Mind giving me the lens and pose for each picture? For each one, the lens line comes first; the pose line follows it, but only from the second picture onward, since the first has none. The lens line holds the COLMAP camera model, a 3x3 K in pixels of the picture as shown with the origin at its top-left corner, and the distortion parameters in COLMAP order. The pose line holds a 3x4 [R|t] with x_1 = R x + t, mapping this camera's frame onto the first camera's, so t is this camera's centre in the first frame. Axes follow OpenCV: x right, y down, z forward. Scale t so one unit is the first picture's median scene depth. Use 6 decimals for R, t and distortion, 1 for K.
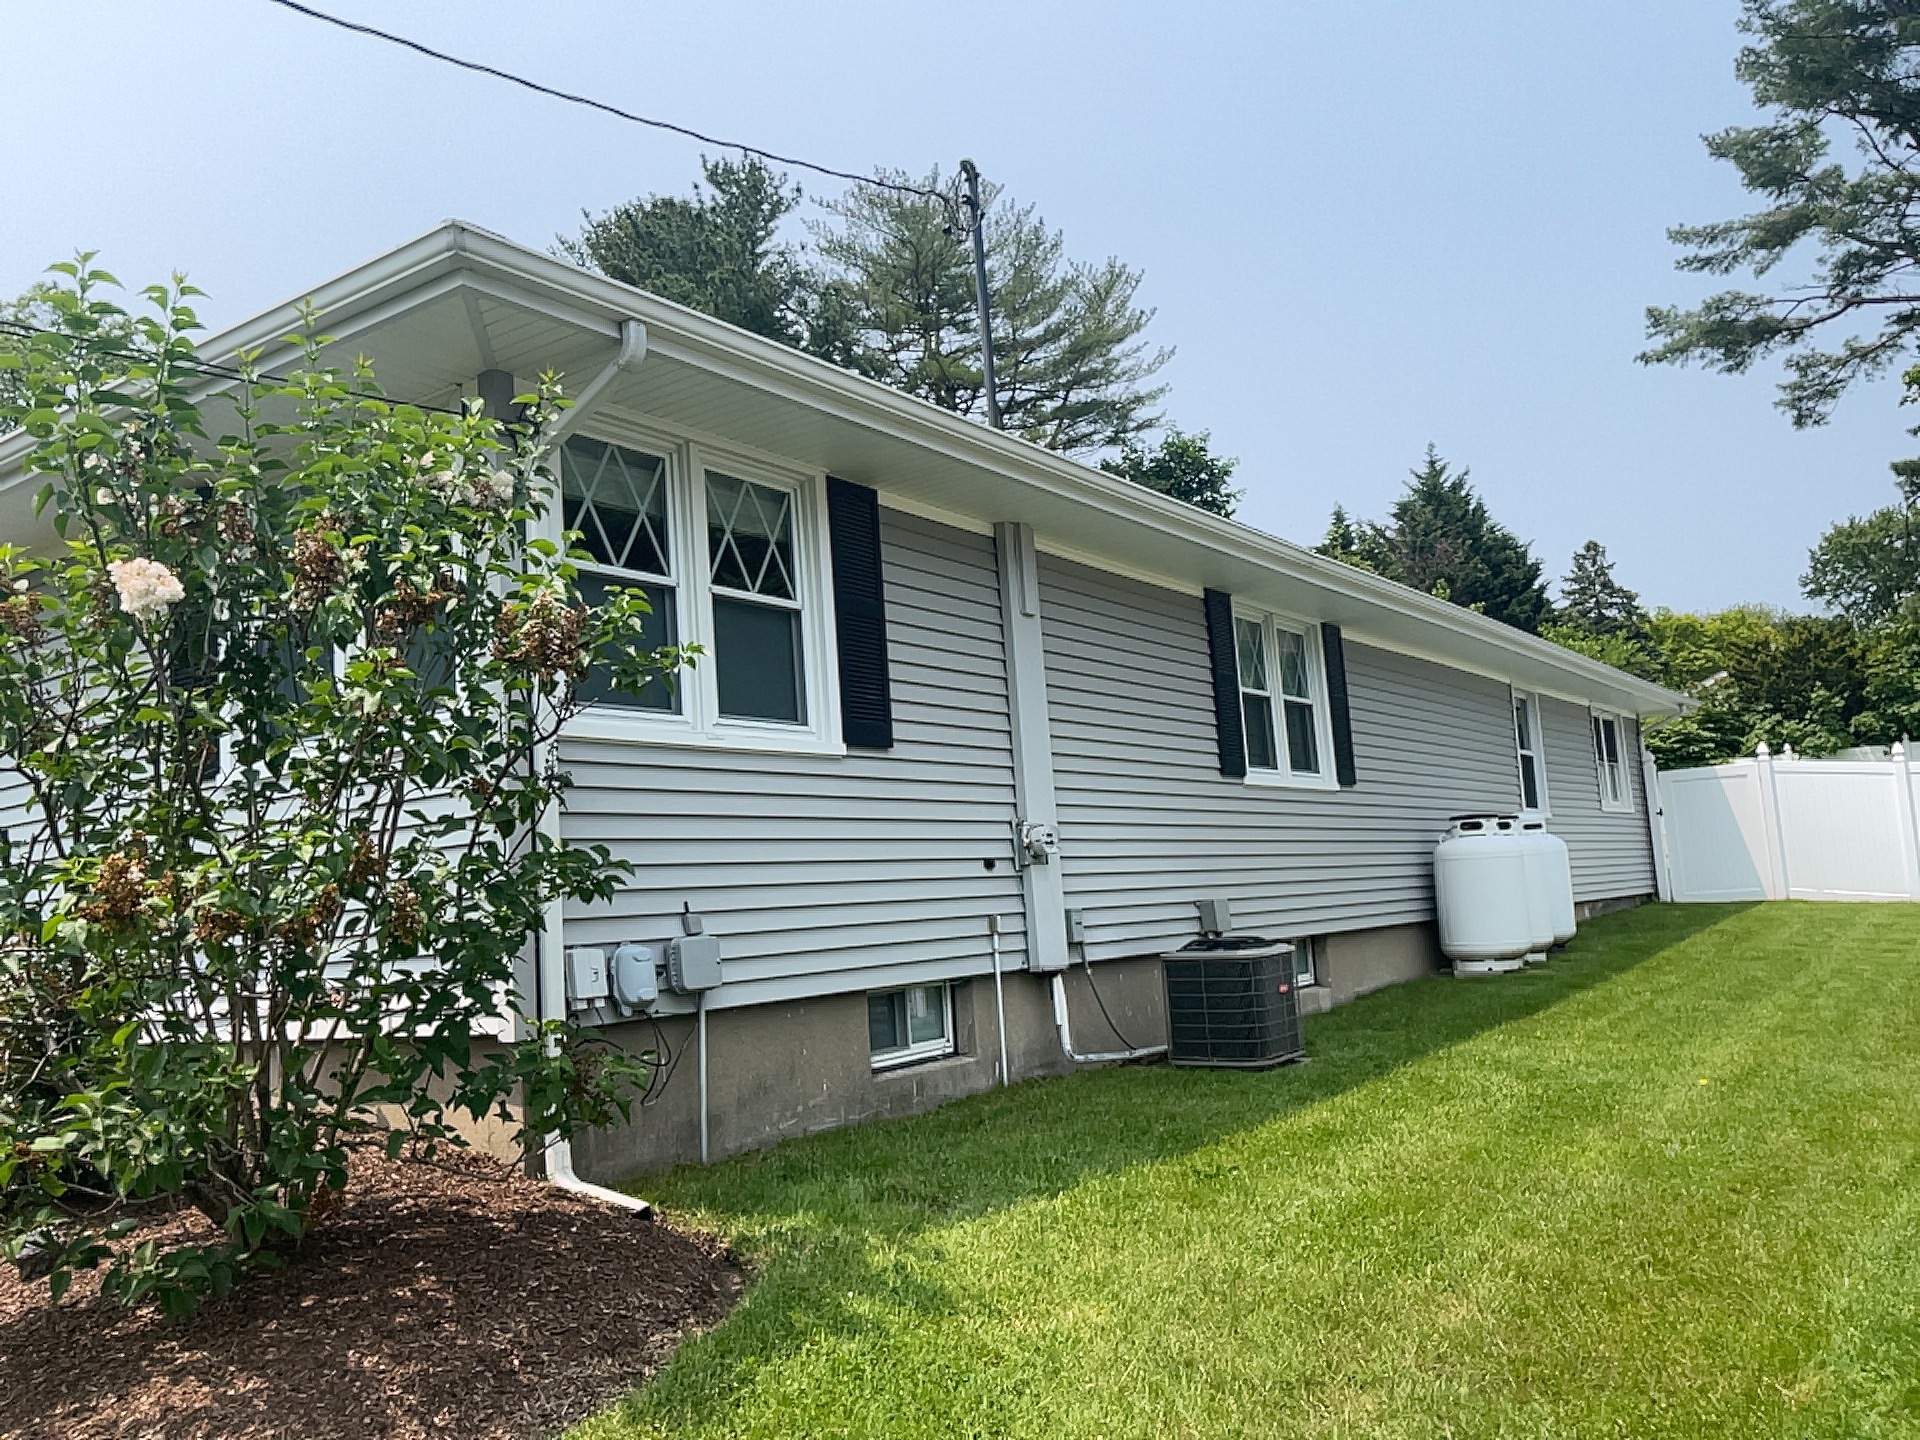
lens RADIAL K [[1547.3, 0, 960.6], [0, 1547.3, 717.7], [0, 0, 1]] dist [0.062549, -0.062946]
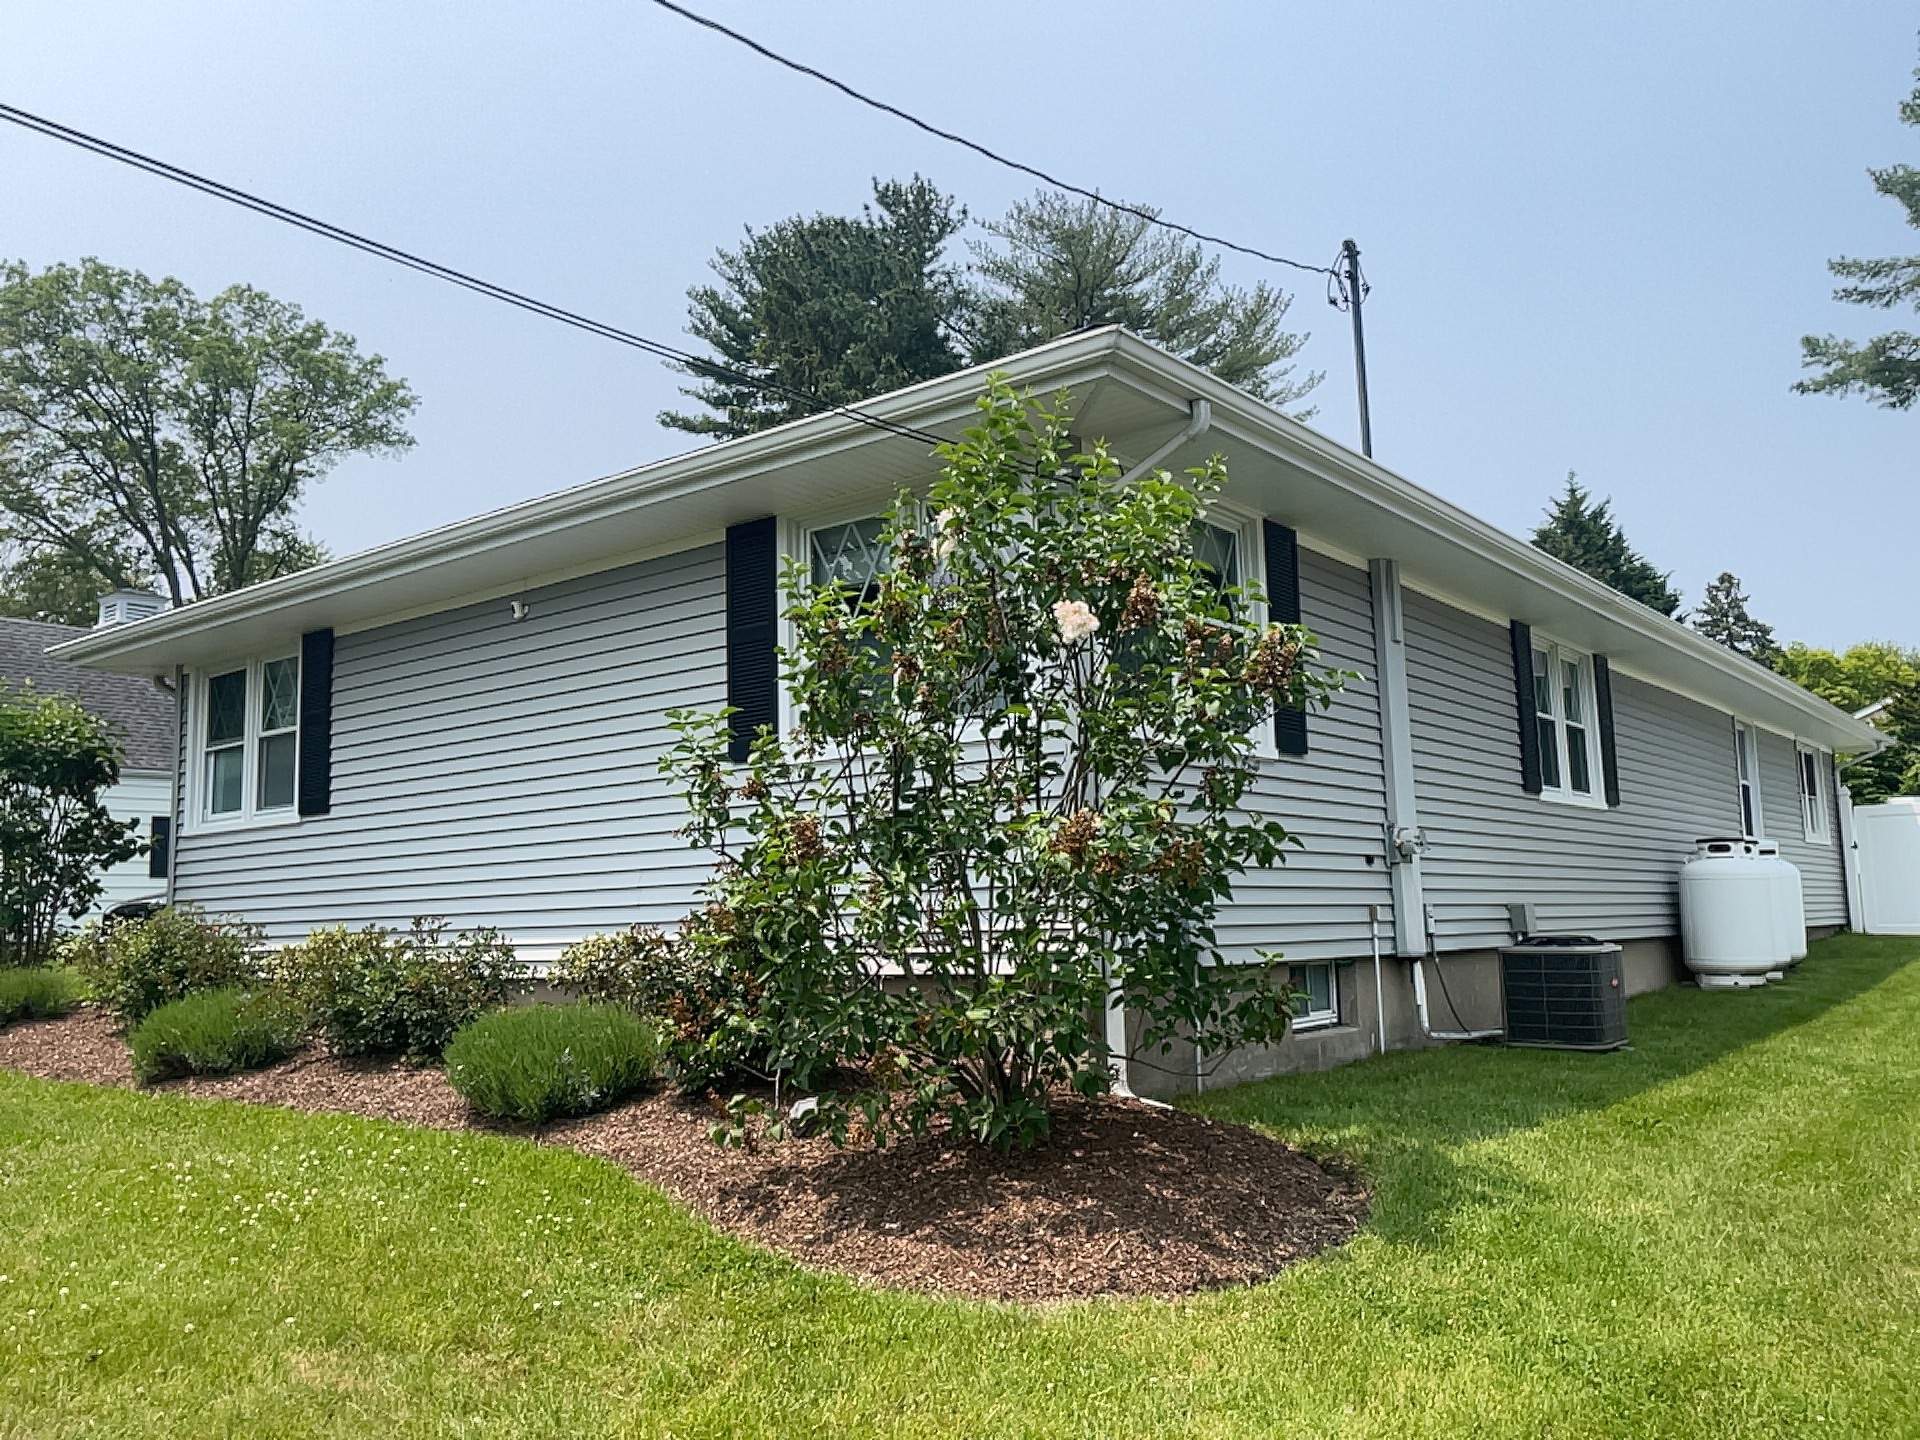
lens RADIAL K [[1557.7, 0, 961.5], [0, 1557.7, 713.9], [0, 0, 1]] dist [0.044962, -0.003738]
pose [[0.998238, 0.034684, -0.048154, -0.081624], [-0.035082, 0.999357, -0.007456, 0.002126], [0.047864, 0.009133, 0.998812, -0.058969]]
